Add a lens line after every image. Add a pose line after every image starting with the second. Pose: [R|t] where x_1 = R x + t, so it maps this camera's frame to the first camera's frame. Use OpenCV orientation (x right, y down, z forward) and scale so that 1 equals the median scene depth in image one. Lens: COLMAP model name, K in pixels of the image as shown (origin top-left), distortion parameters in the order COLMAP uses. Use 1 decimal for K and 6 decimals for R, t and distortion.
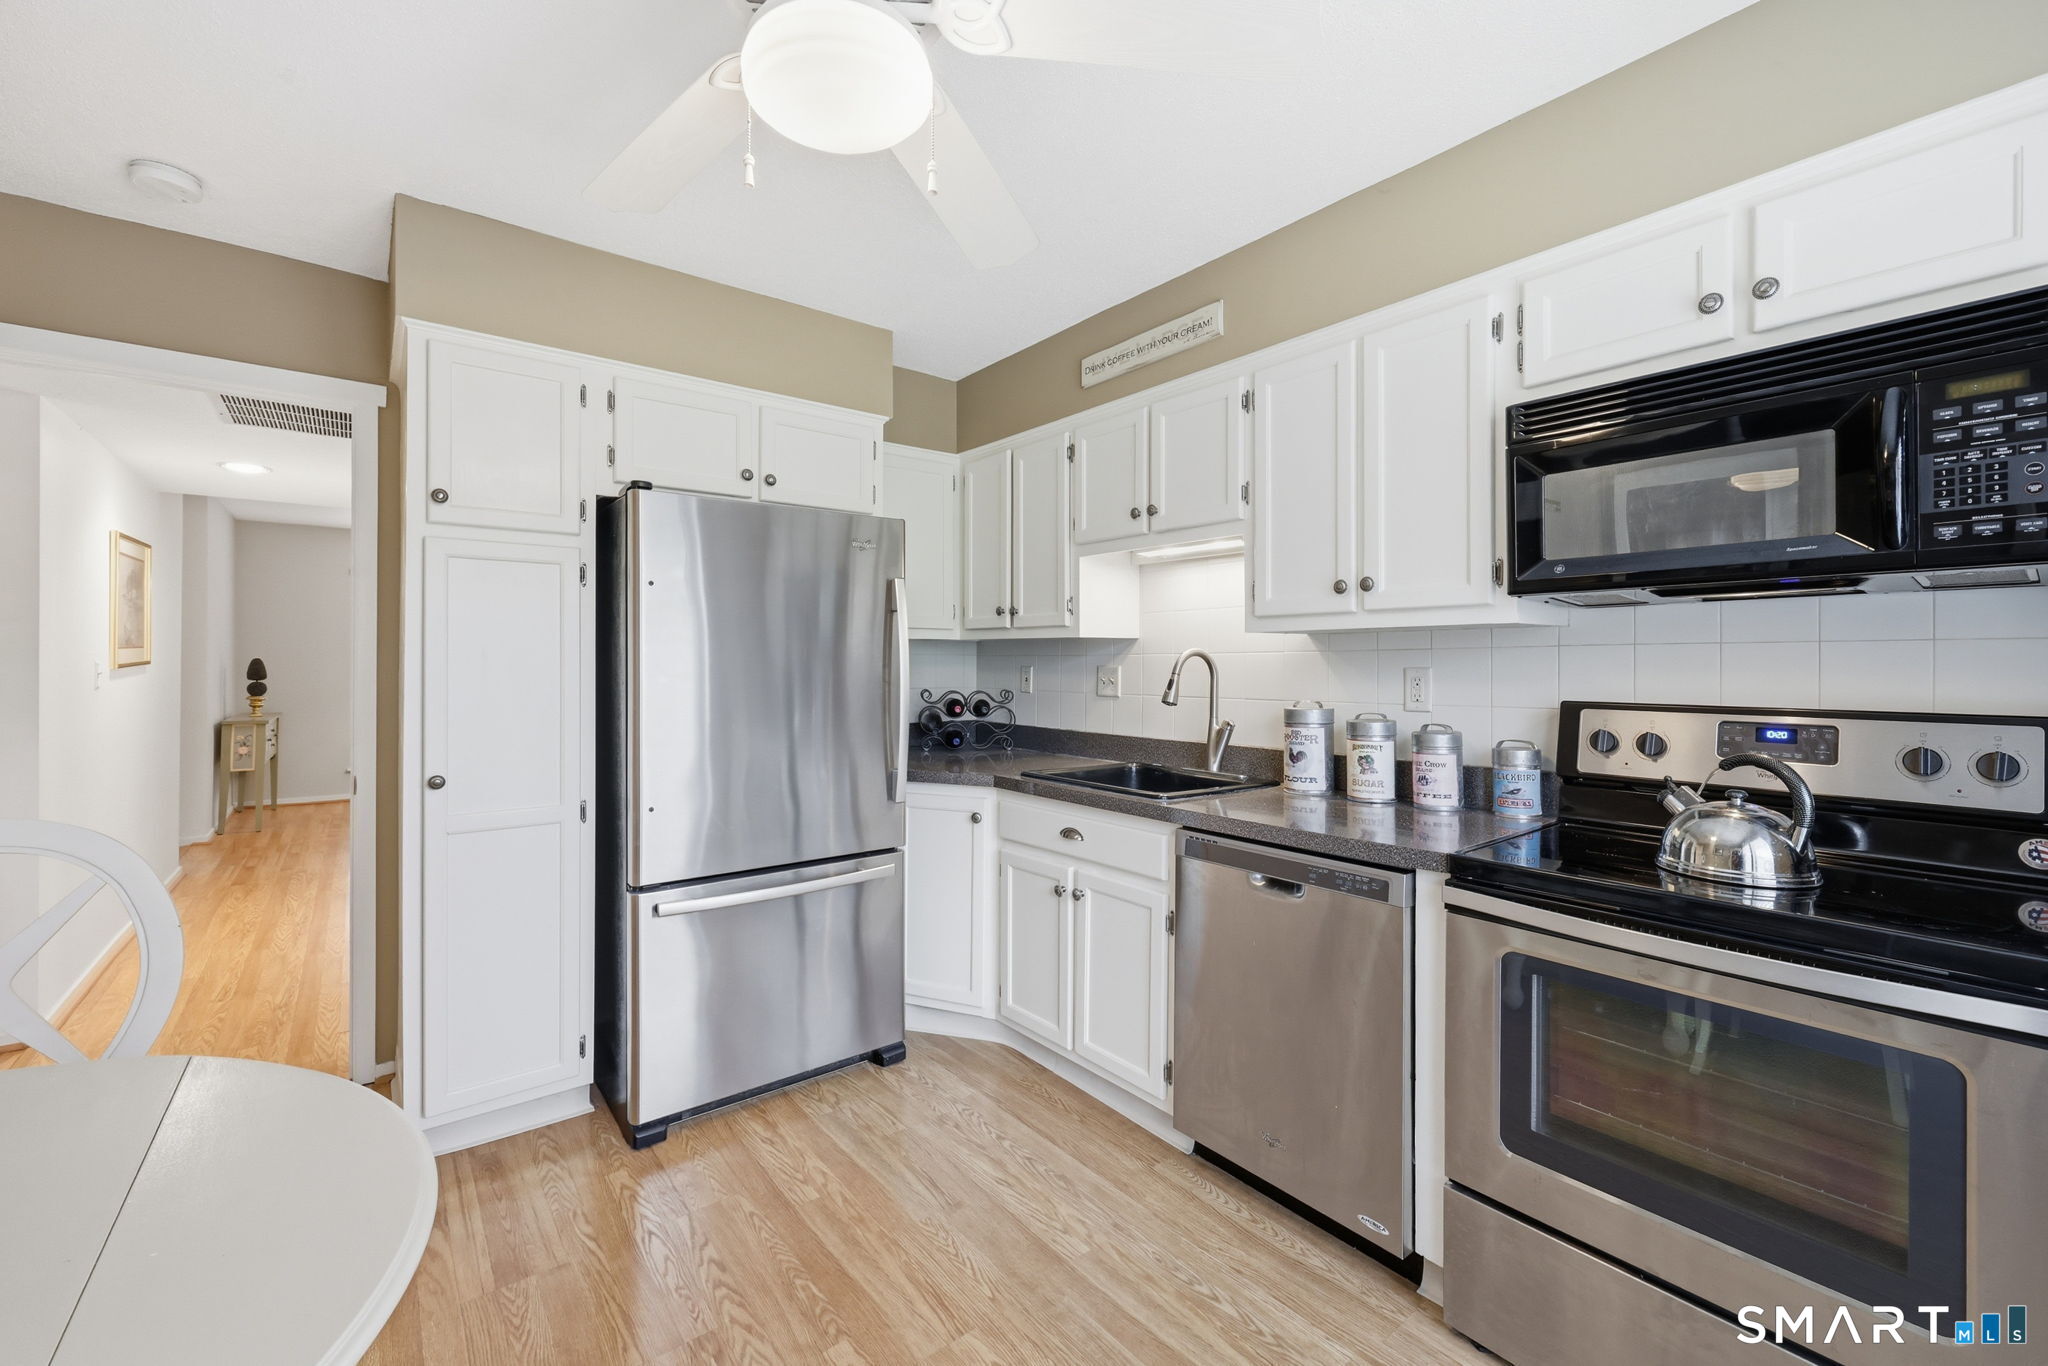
lens RADIAL K [[833.0, 0, 1014.2], [0, 833.0, 663.9], [0, 0, 1]] dist [-0.000731, 0.000487]
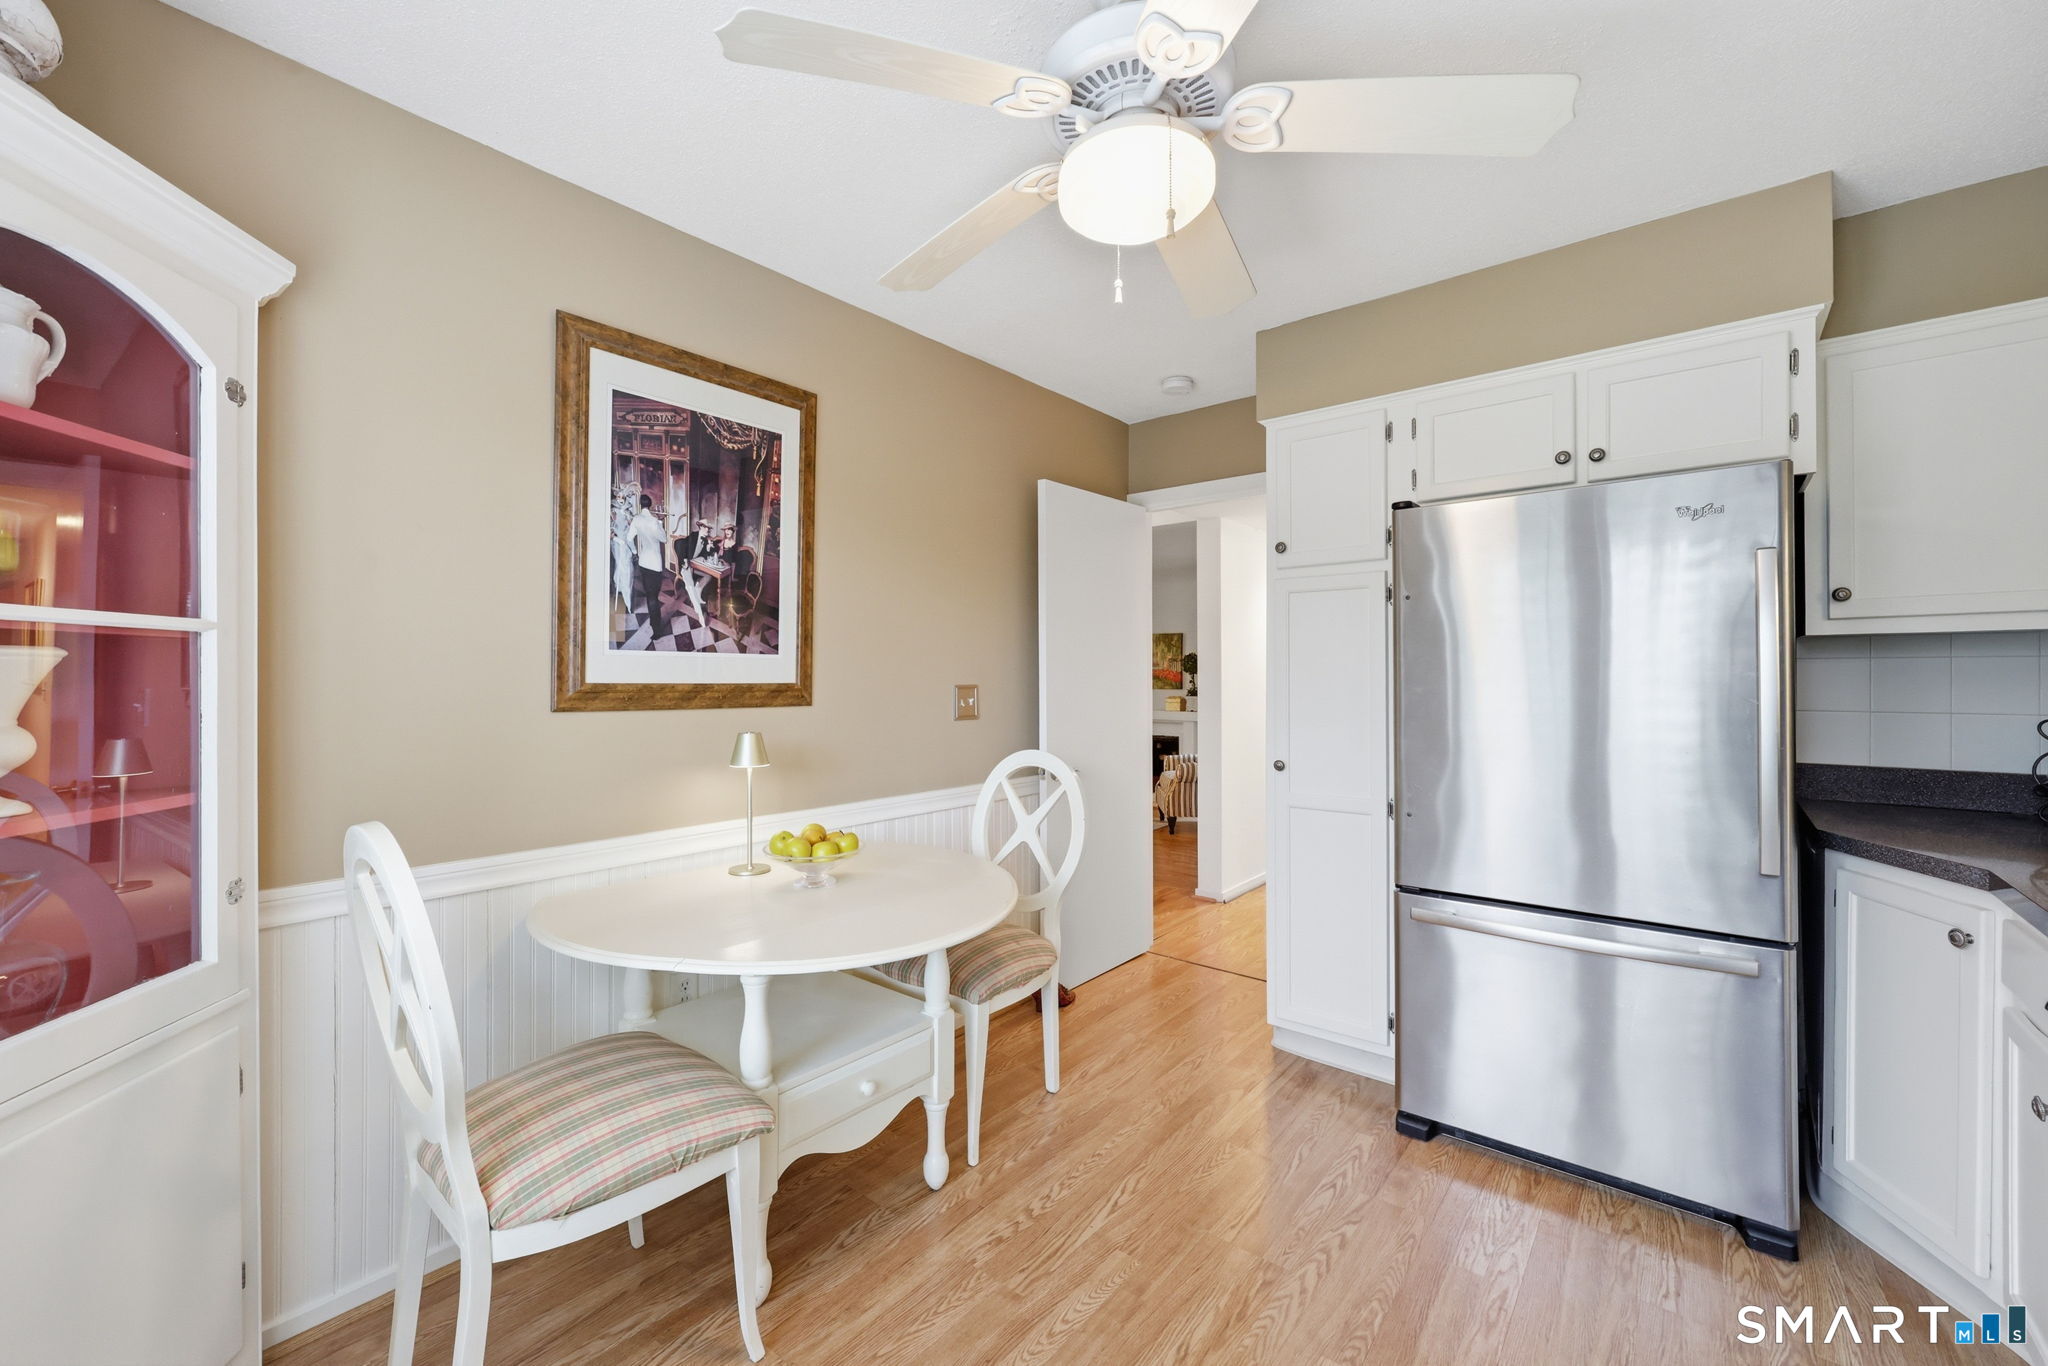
lens RADIAL K [[833.0, 0, 1022.1], [0, 833.0, 677.9], [0, 0, 1]] dist [-0.000731, 0.000487]
pose [[0.214969, -0.000855, -0.976620, 0.502763], [0.004061, 0.999992, 0.000019, 0.001958], [0.976612, -0.003970, 0.214971, 0.318340]]
